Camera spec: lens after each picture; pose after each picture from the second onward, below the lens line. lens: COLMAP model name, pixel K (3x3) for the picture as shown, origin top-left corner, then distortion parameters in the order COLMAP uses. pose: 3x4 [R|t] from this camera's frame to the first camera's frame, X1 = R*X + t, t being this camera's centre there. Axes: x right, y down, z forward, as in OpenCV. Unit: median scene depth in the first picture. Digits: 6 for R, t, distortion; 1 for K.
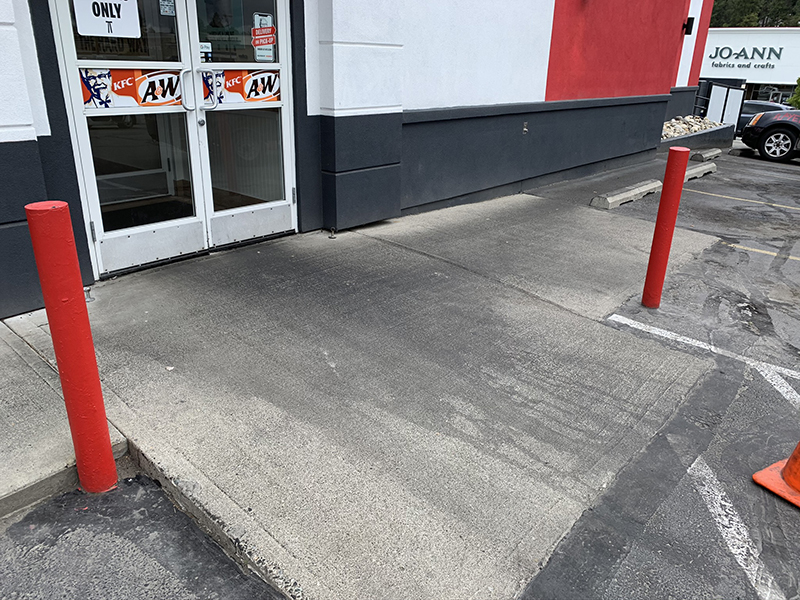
lens RADIAL K [[612.2, 0, 400.0], [0, 612.2, 300.0], [0, 0, 1]] dist [0.003216, 0.000318]
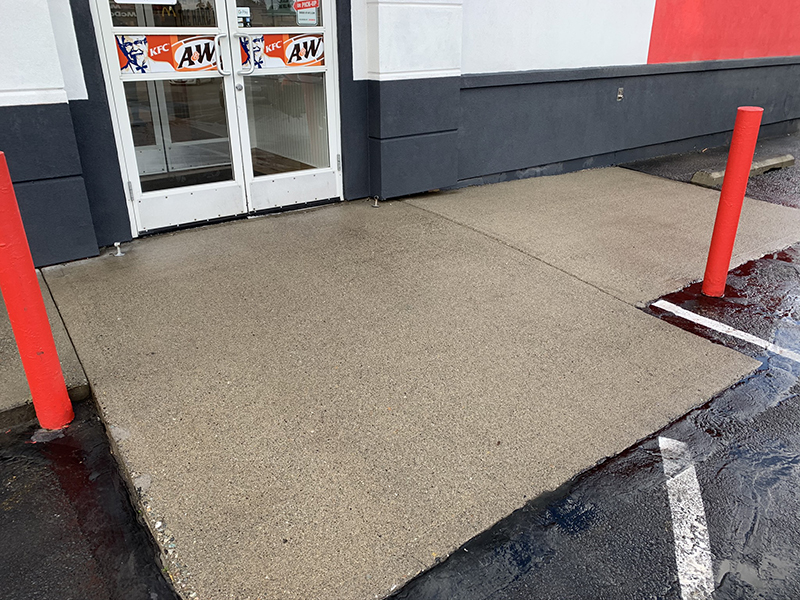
lens RADIAL K [[612.2, 0, 400.0], [0, 612.2, 300.0], [0, 0, 1]] dist [0.003216, 0.000318]
pose [[0.970366, 0.061712, -0.233629, 0.192417], [-0.054805, 0.997850, 0.035946, 0.011758], [0.235345, -0.022076, 0.971661, 0.062895]]
